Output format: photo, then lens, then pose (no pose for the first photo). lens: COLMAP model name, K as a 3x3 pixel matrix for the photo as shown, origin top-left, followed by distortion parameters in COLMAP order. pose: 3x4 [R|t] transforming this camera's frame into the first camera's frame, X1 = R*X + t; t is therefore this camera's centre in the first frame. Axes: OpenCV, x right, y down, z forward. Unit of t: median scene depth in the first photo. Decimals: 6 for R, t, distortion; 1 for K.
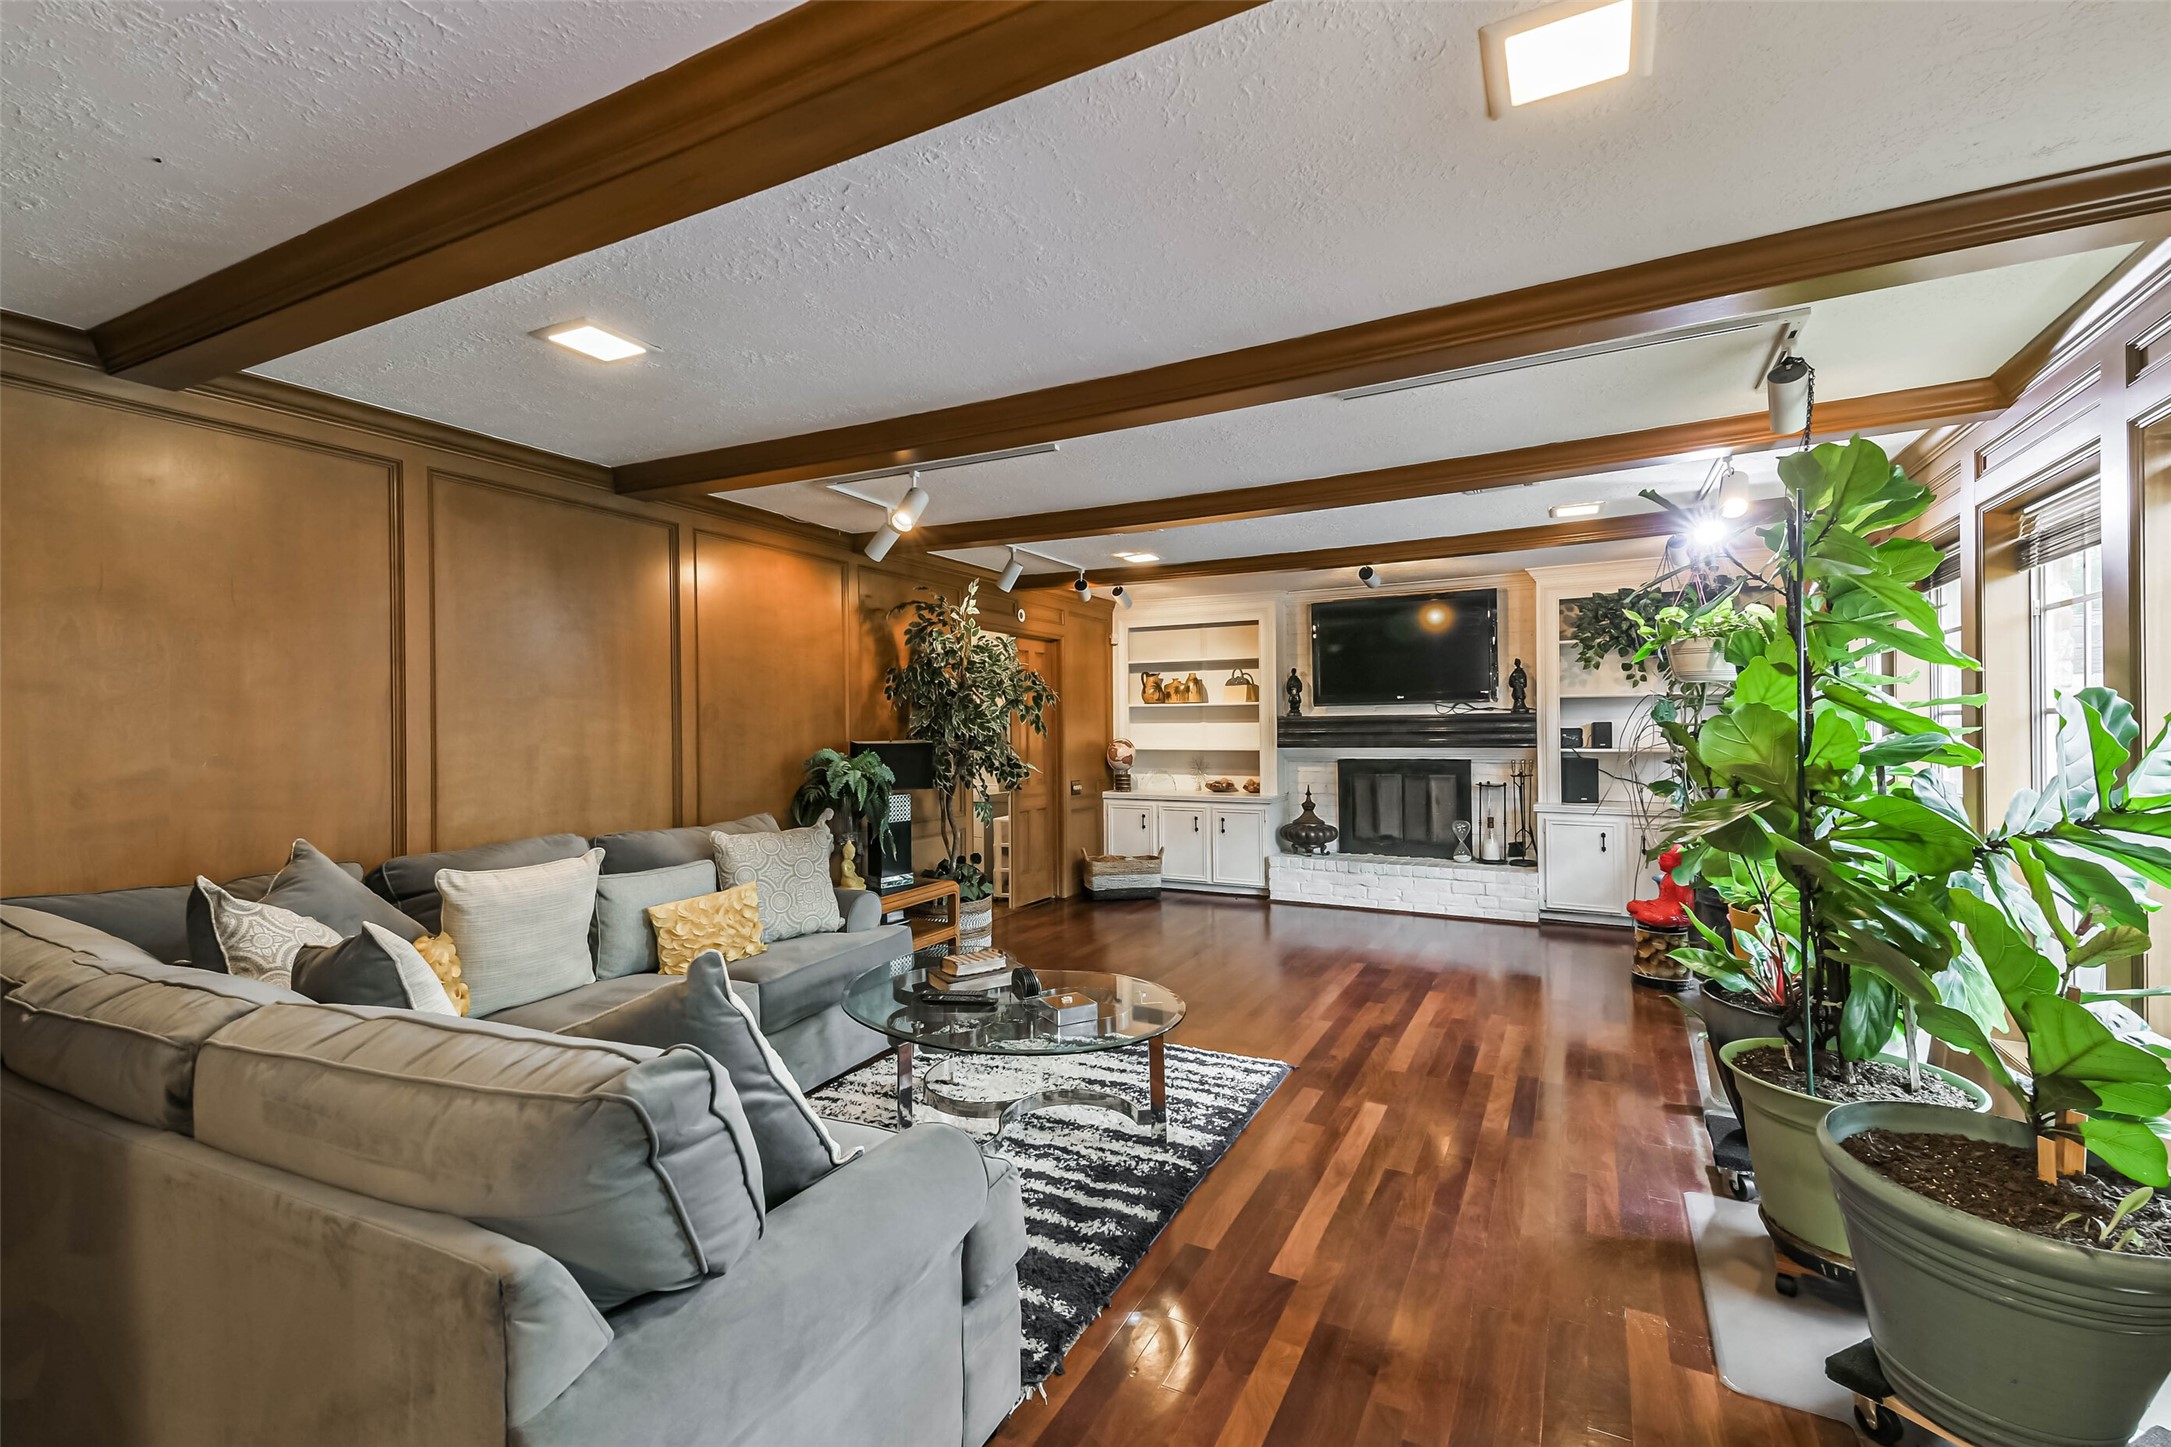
lens RADIAL K [[935.8, 0, 1091.2], [0, 935.8, 735.2], [0, 0, 1]] dist [0.016273, -0.009176]
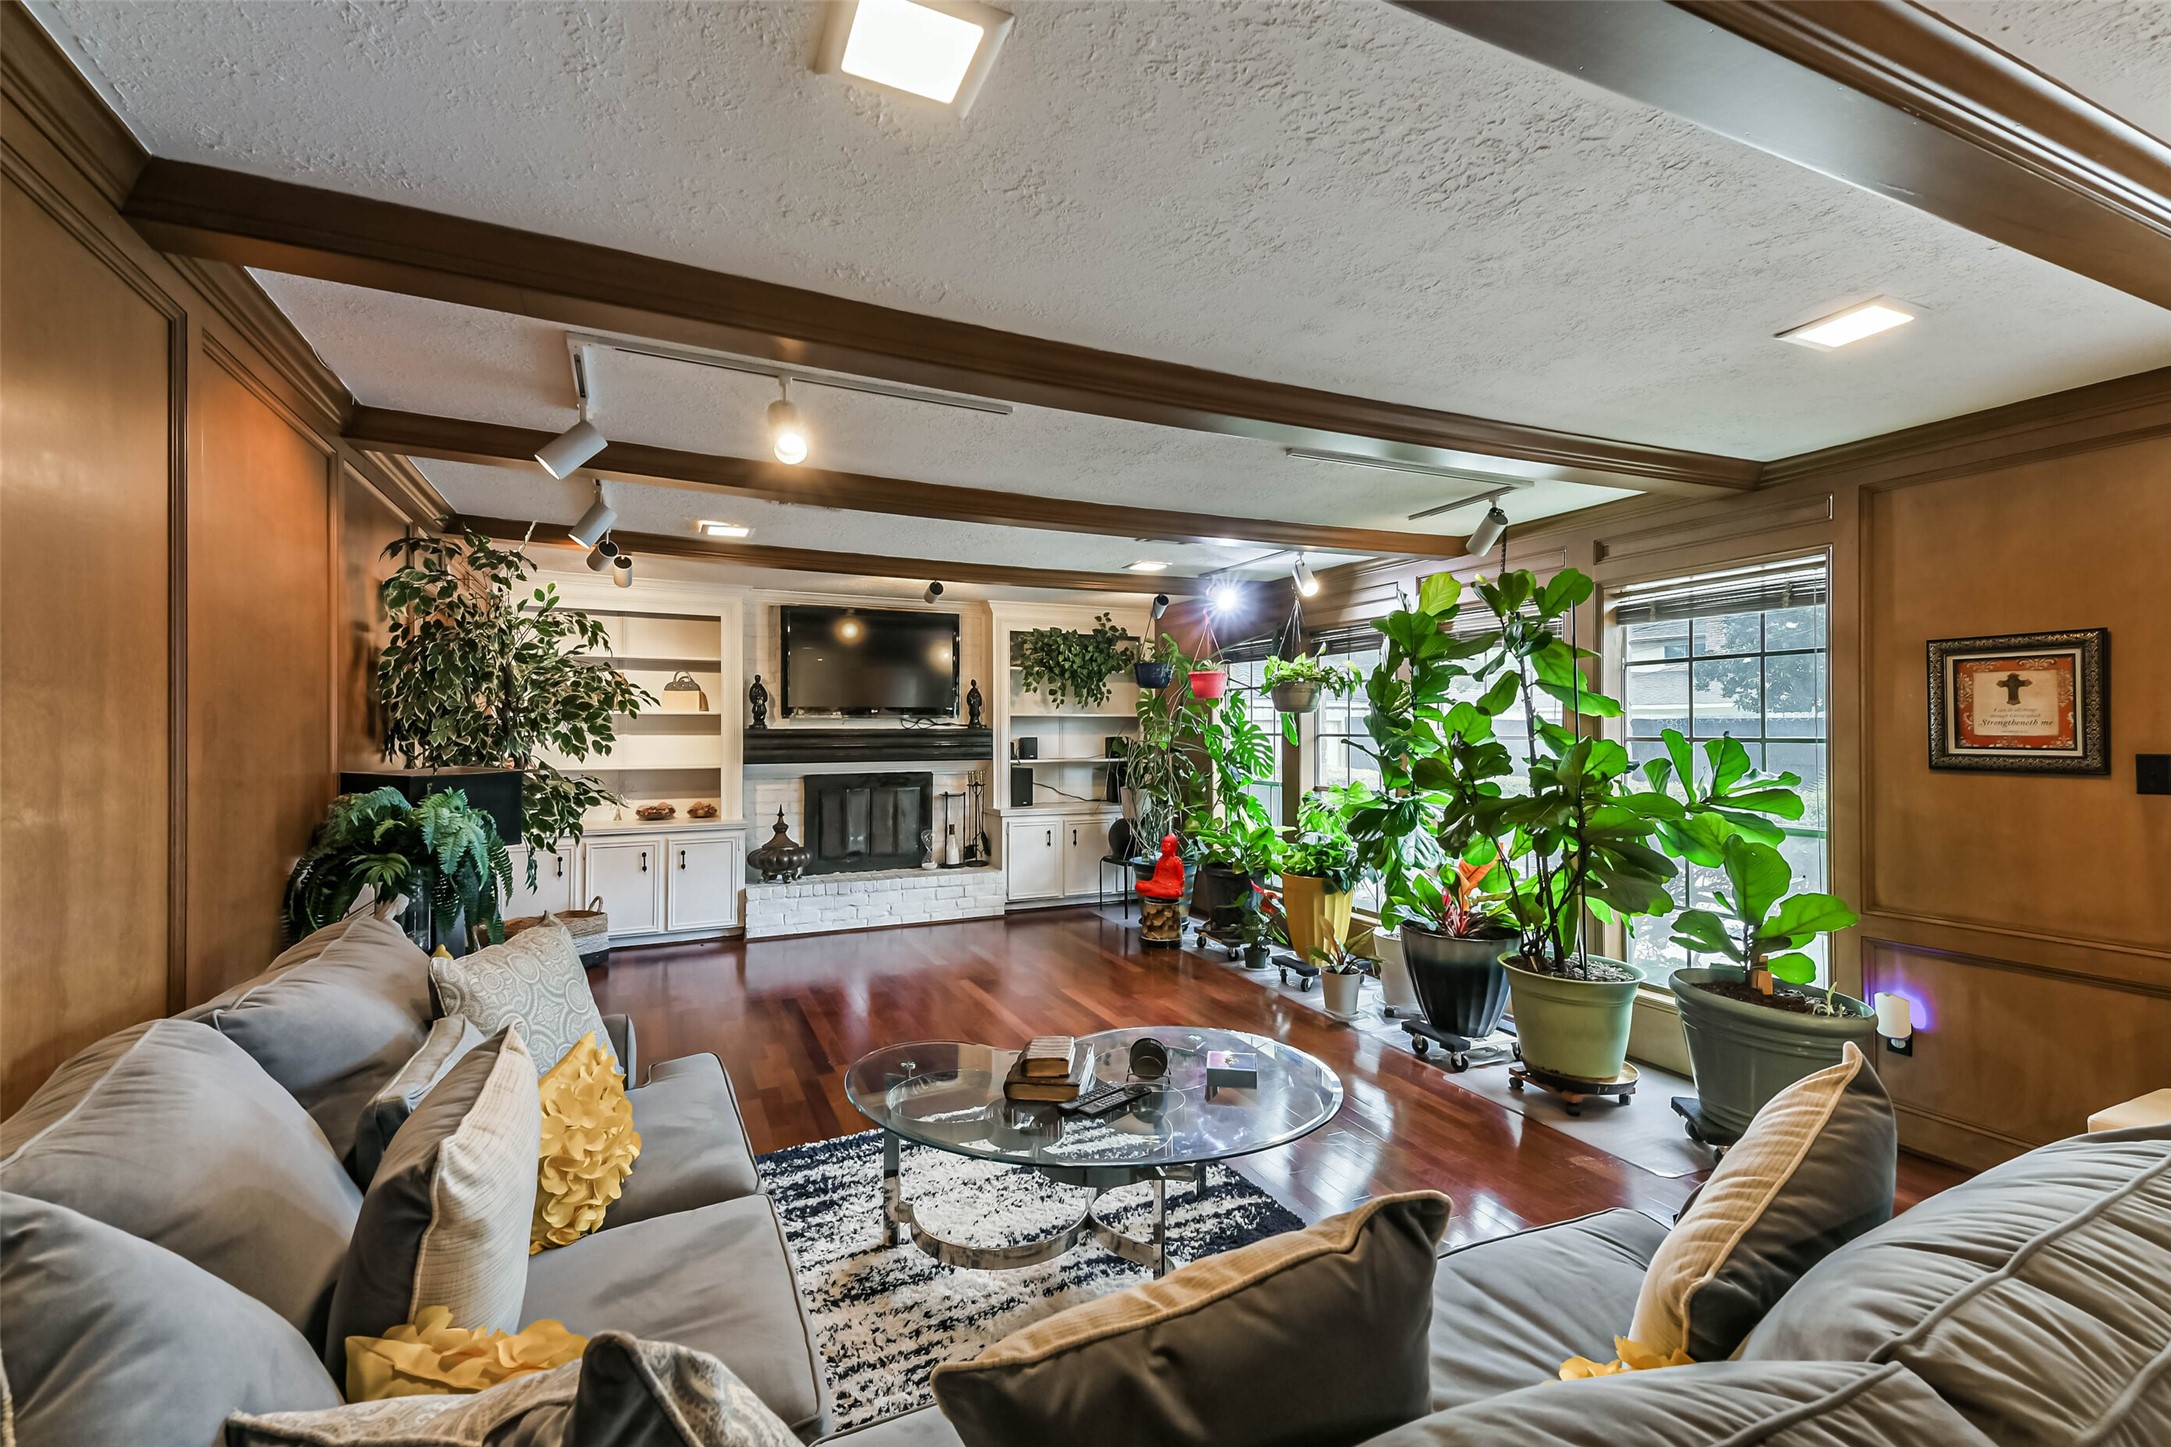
lens RADIAL K [[935.8, 0, 1082.4], [0, 935.8, 718.9], [0, 0, 1]] dist [0.016273, -0.009176]
pose [[0.600156, 0.018954, 0.799659, -0.329905], [-0.000340, 0.999725, -0.023441, -0.008969], [-0.799883, 0.013796, 0.599997, 0.225610]]
